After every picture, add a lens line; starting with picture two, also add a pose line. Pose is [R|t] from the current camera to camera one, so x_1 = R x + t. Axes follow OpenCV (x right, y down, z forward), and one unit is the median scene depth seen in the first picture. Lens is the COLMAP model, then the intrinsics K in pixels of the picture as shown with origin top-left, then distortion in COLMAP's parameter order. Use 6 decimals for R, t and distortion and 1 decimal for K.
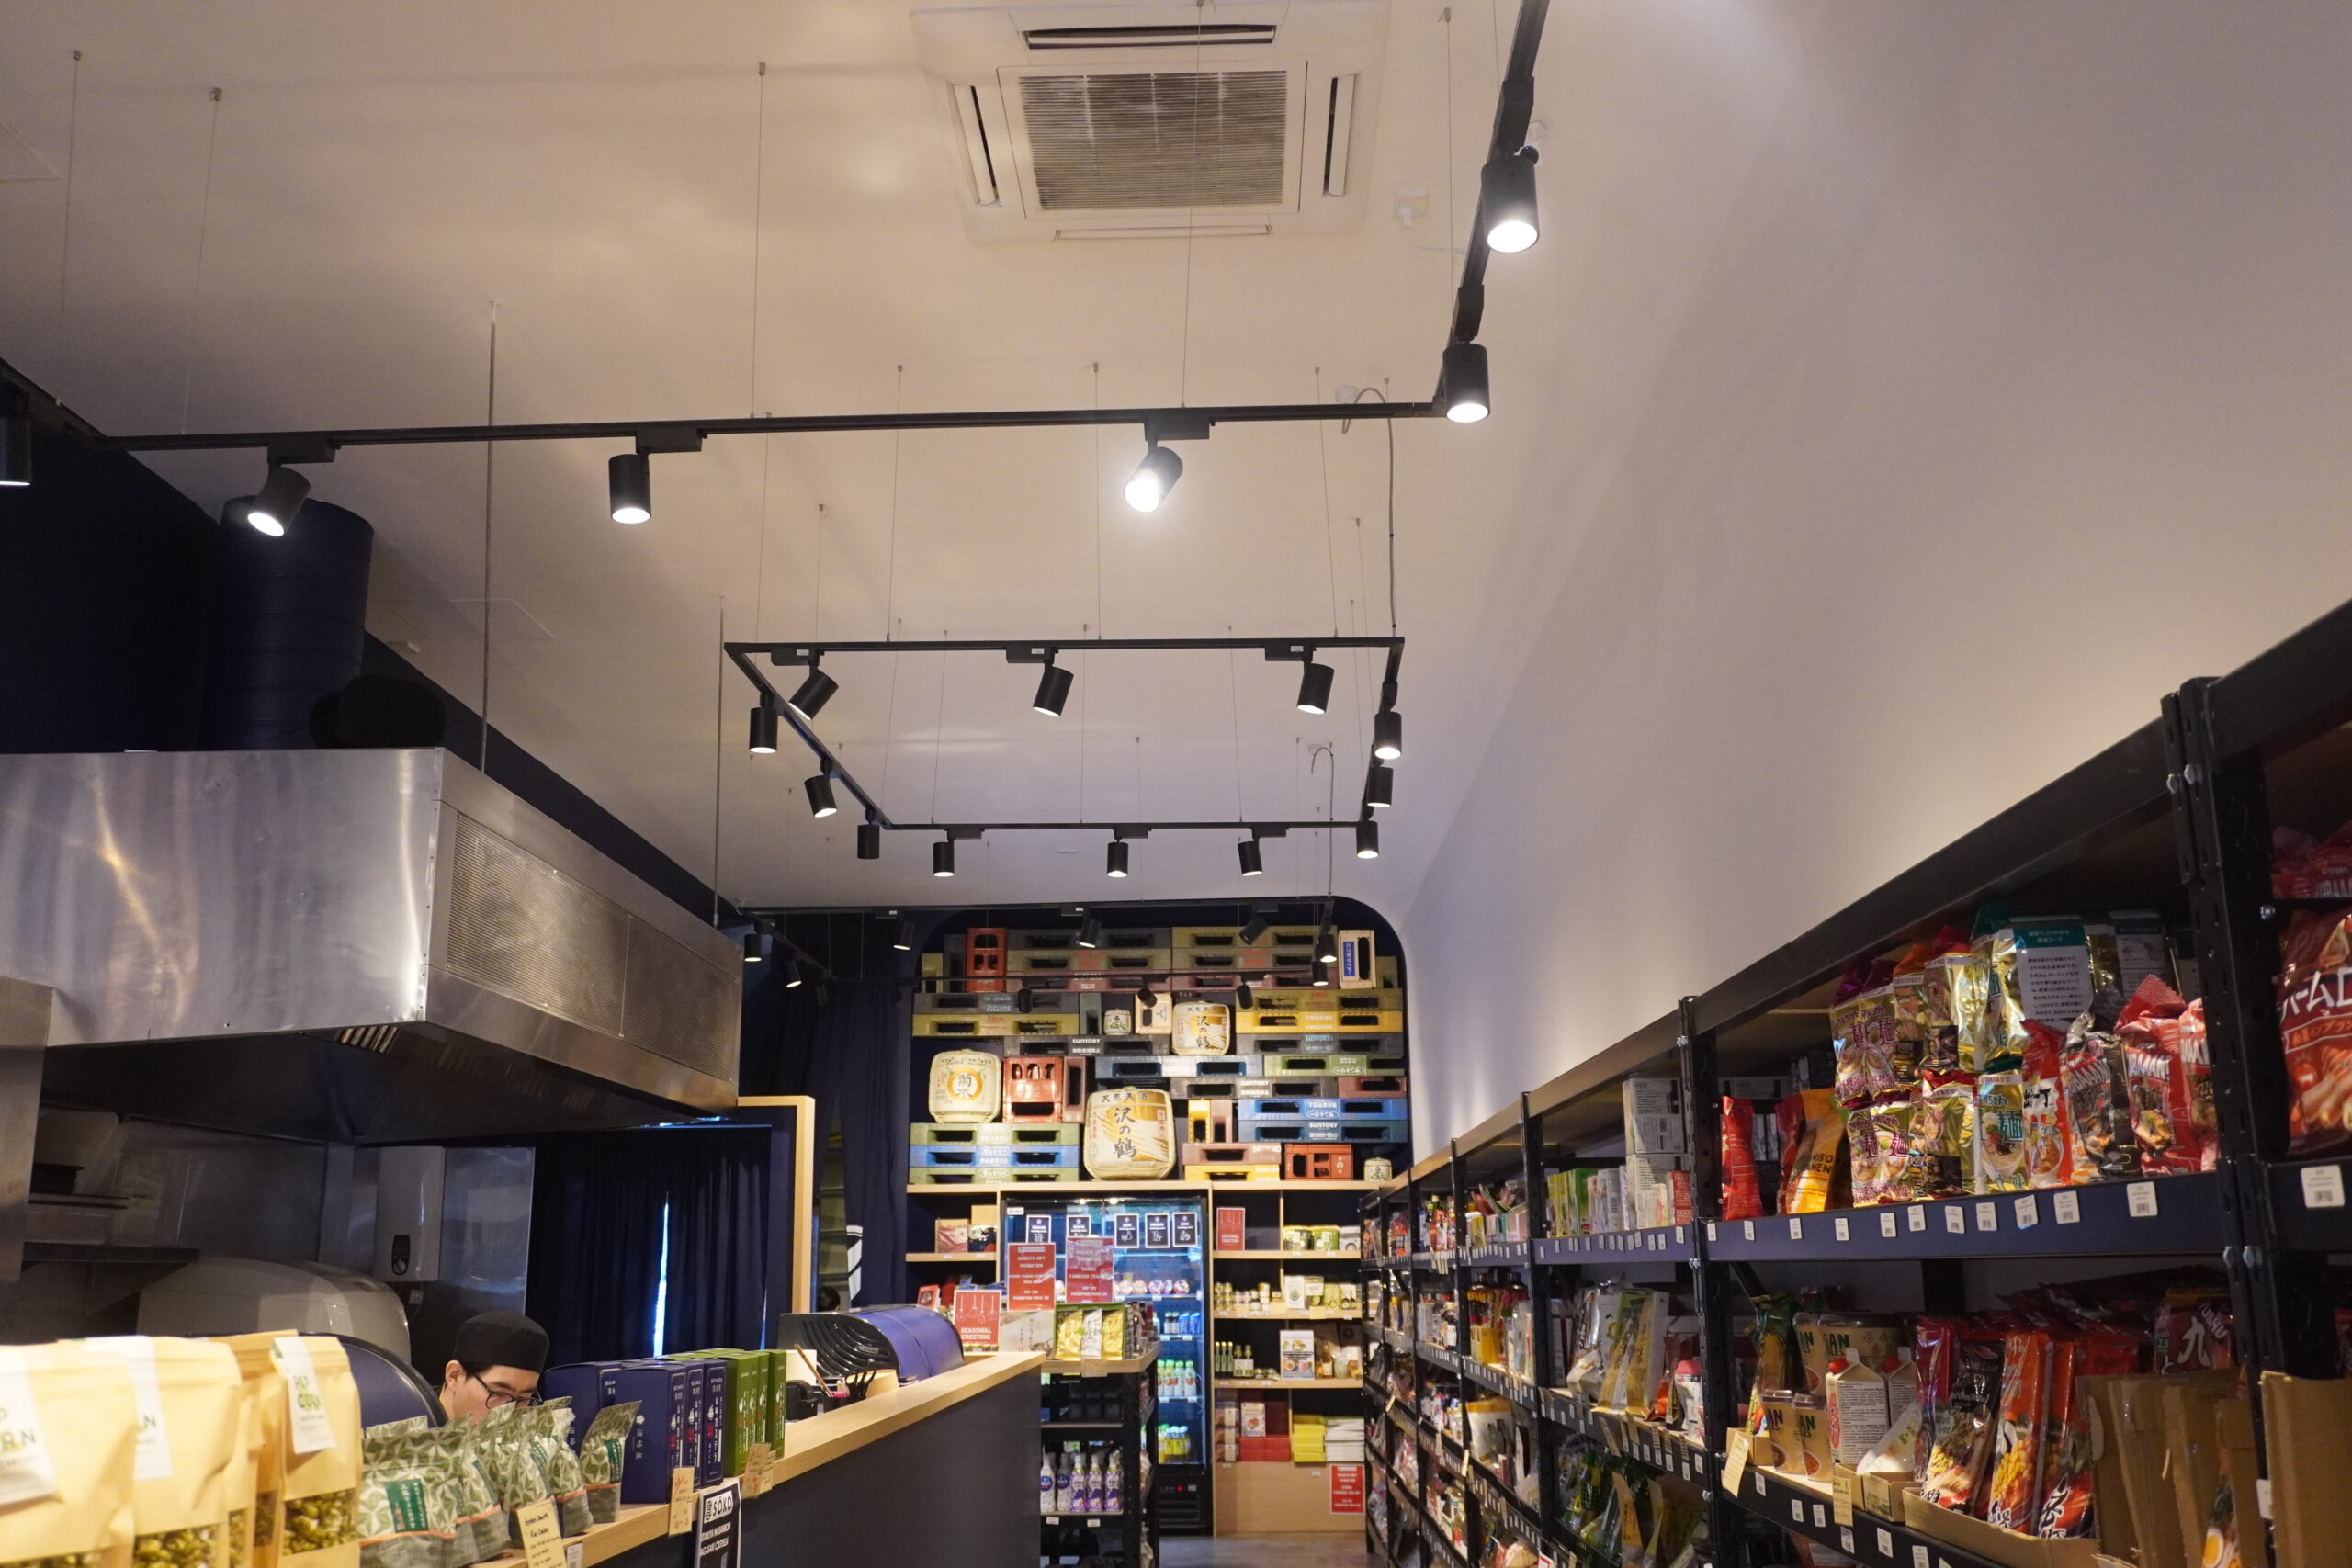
lens RADIAL K [[2102.8, 0, 1188.3], [0, 2102.8, 798.6], [0, 0, 1]] dist [-0.020885, 0.007572]
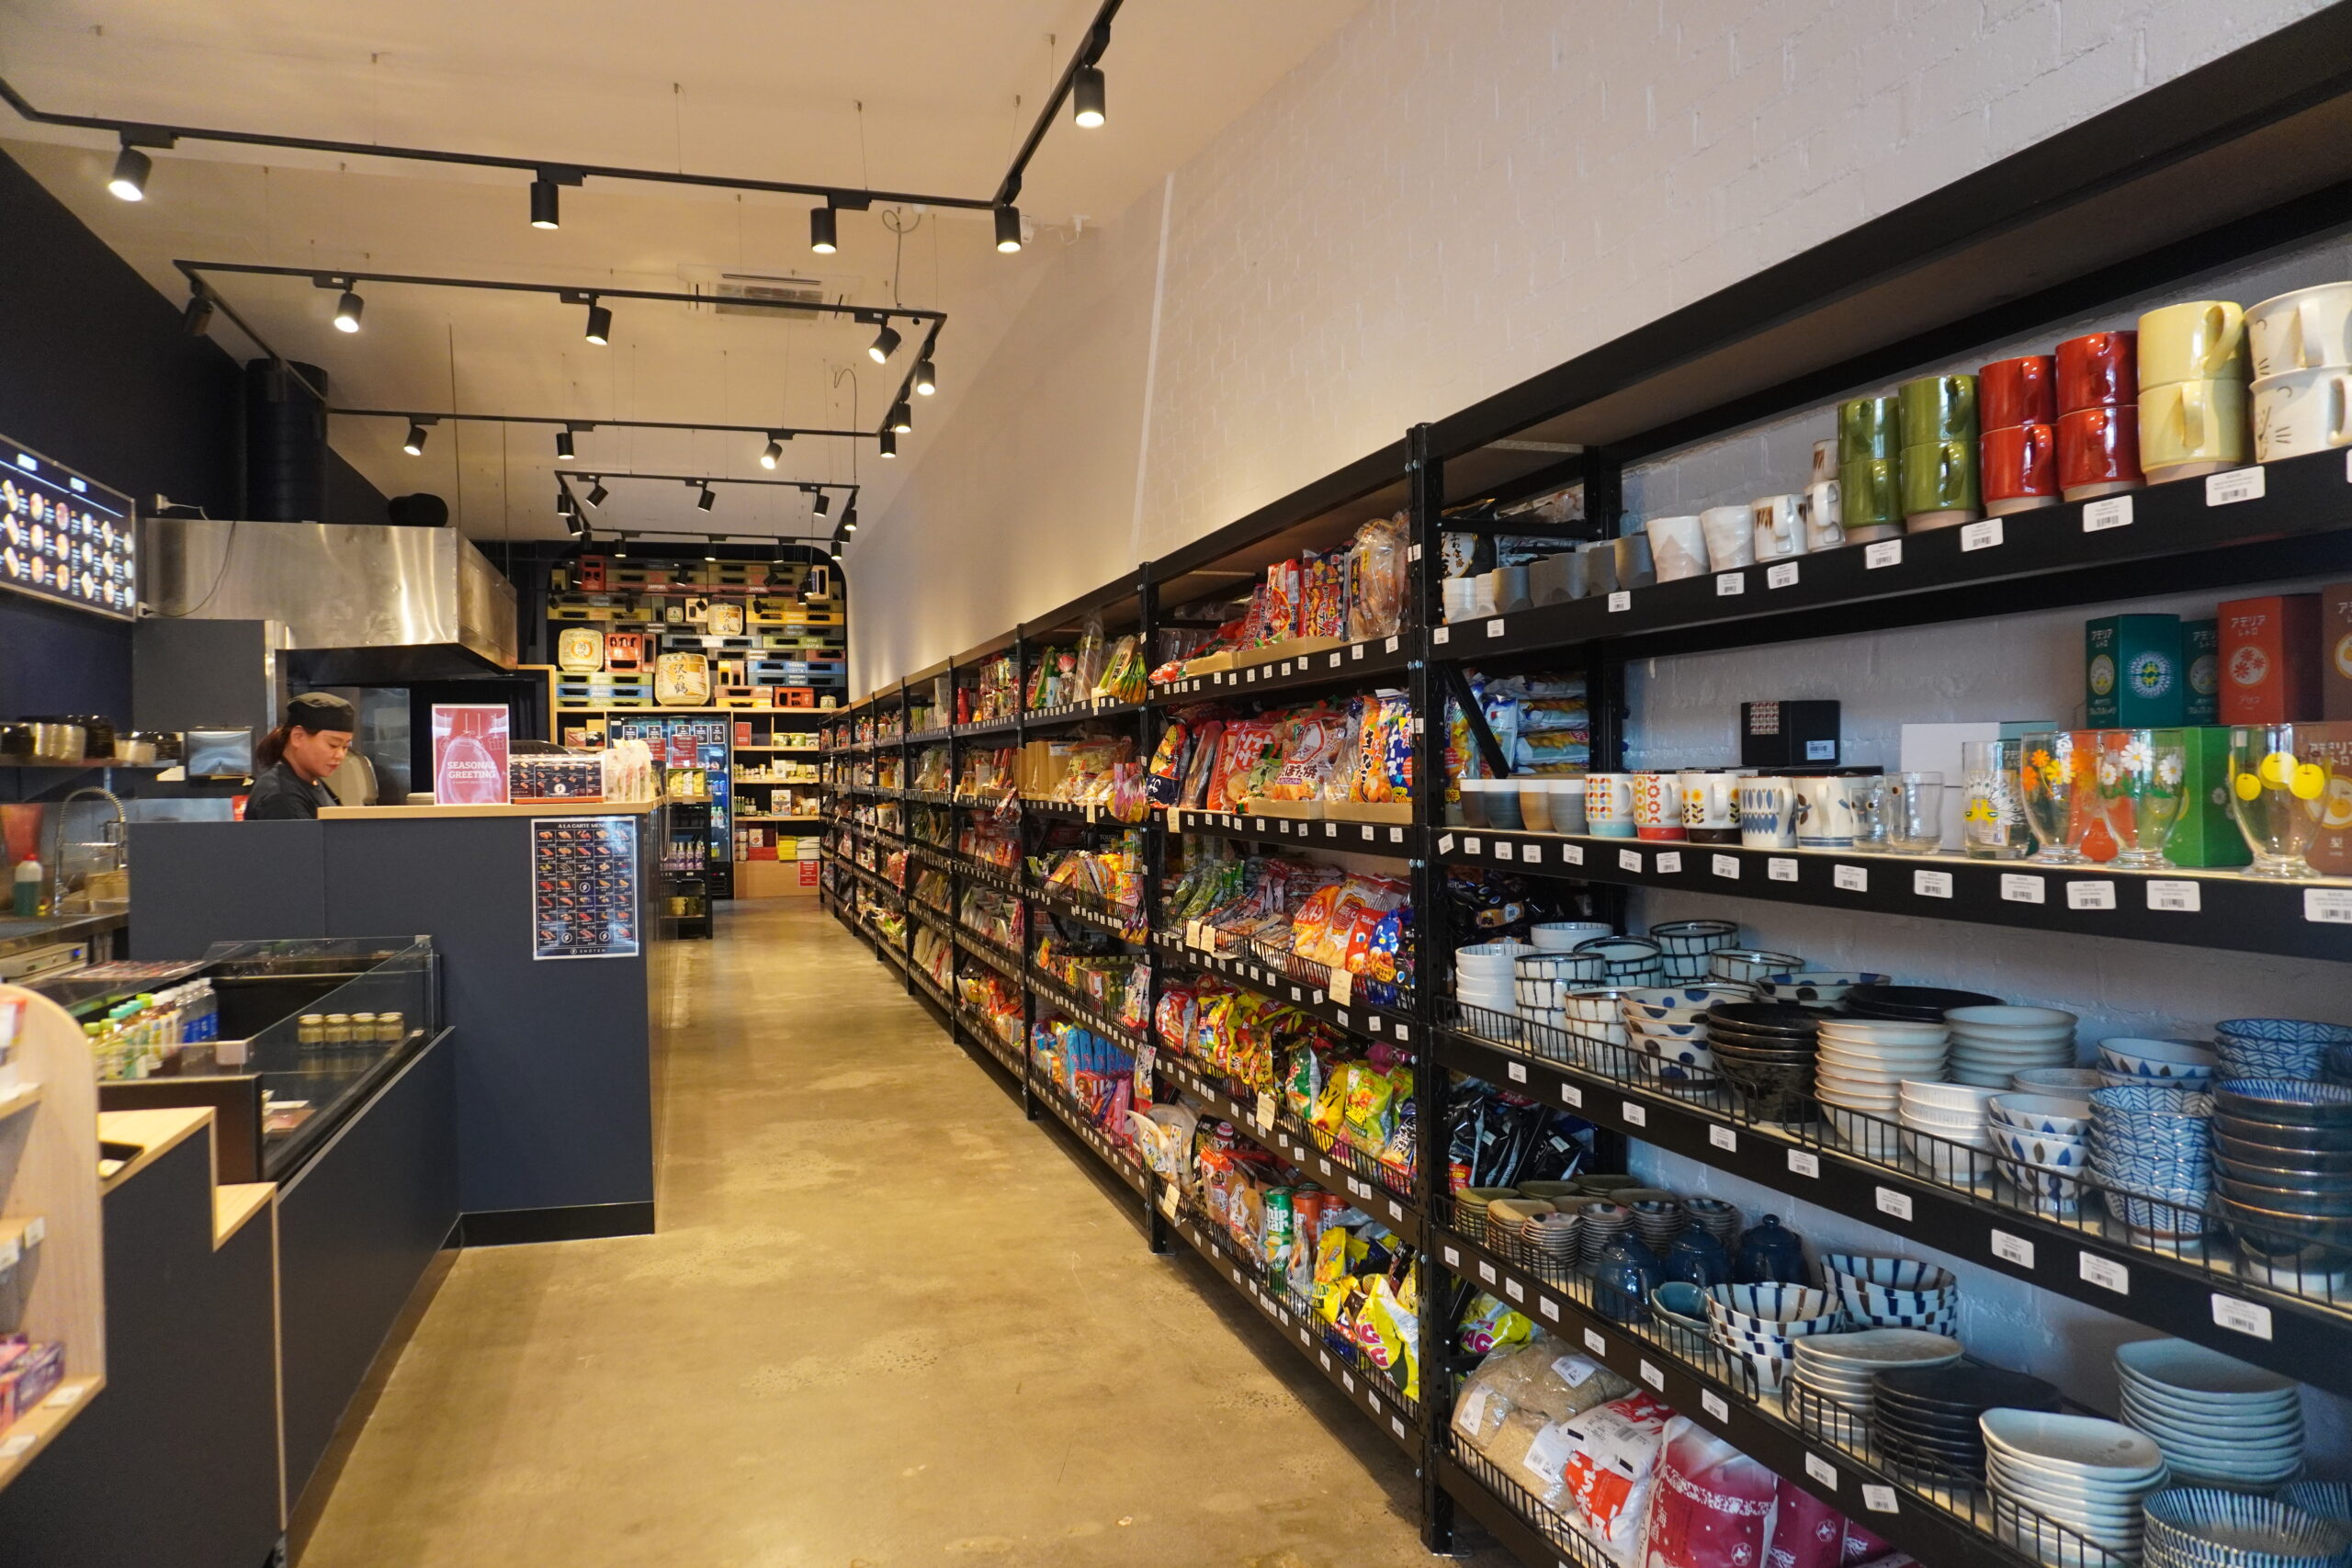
lens RADIAL K [[1584.9, 0, 1172.8], [0, 1584.9, 802.3], [0, 0, 1]] dist [-0.048353, 0.039246]
pose [[0.950900, -0.003631, 0.309478, -0.047131], [-0.069940, 0.971544, 0.226297, -0.064585], [-0.301493, -0.236831, 0.923587, -0.345401]]
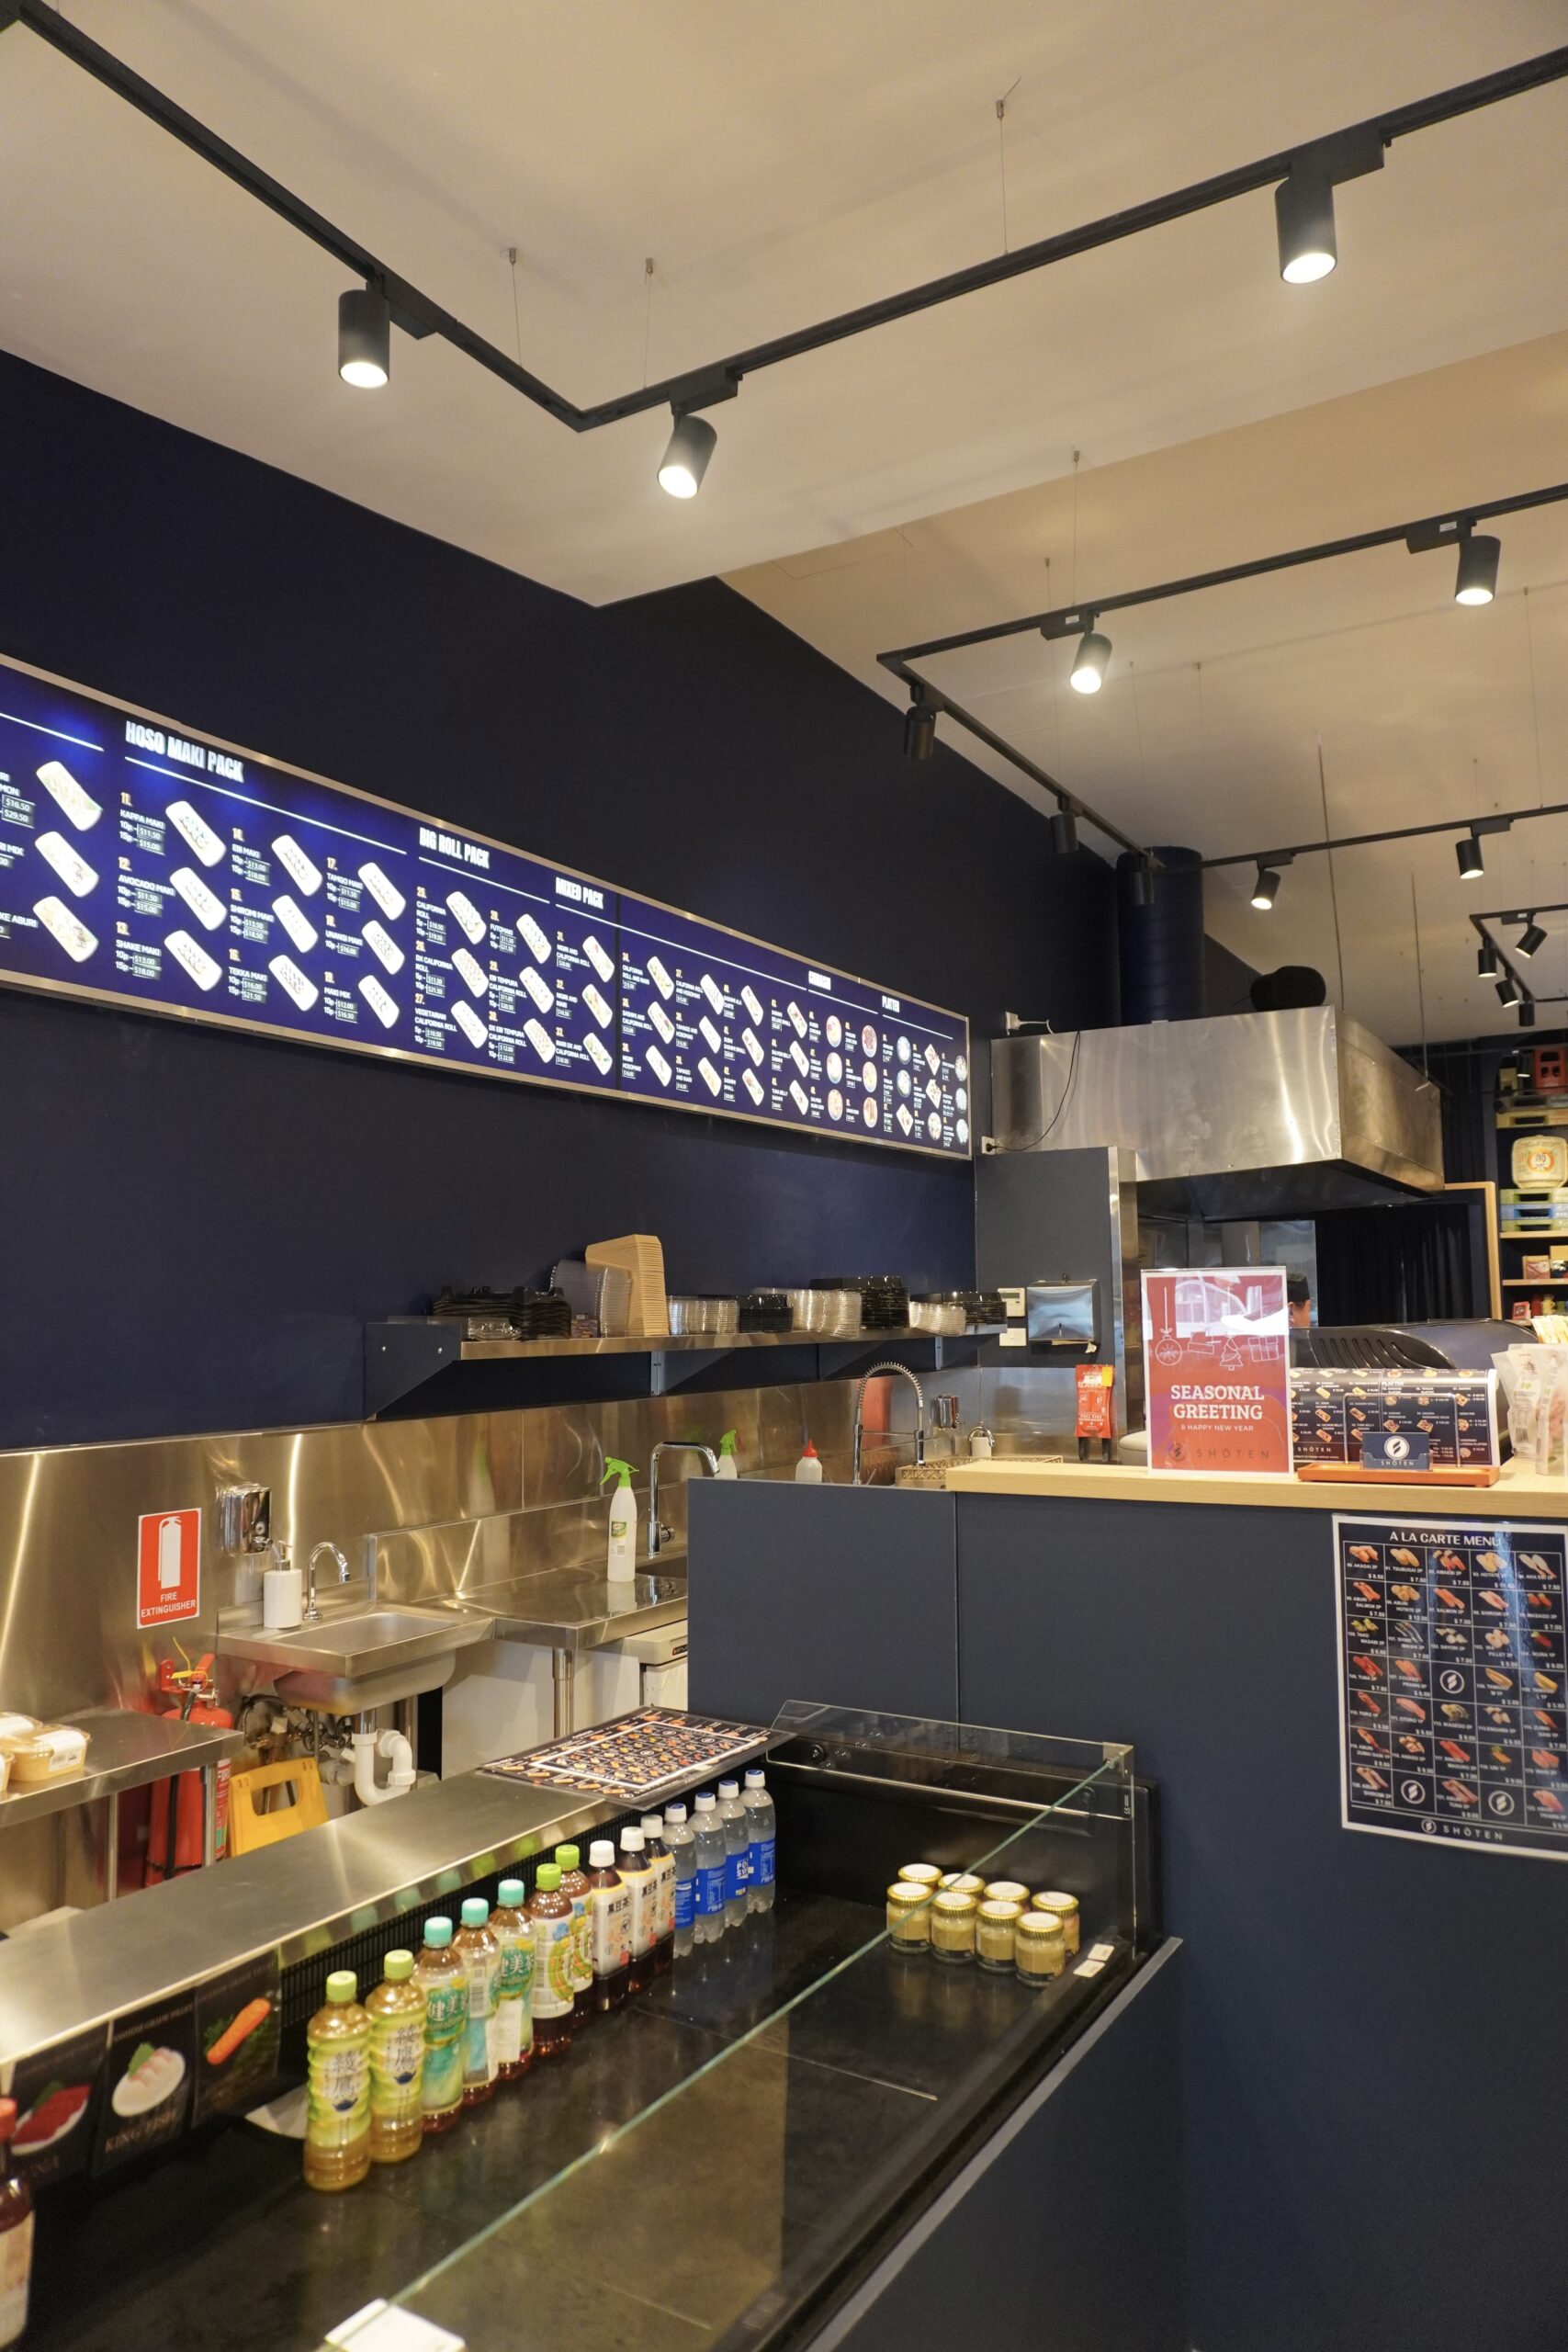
lens RADIAL K [[1575.7, 0, 774.3], [0, 1575.7, 1173.8], [0, 0, 1]] dist [-0.036743, 0.005259]
pose [[0.871805, -0.043421, -0.487924, -0.044521], [0.112743, 0.987109, 0.113601, -0.030904], [0.476701, -0.154048, 0.865462, -0.140975]]
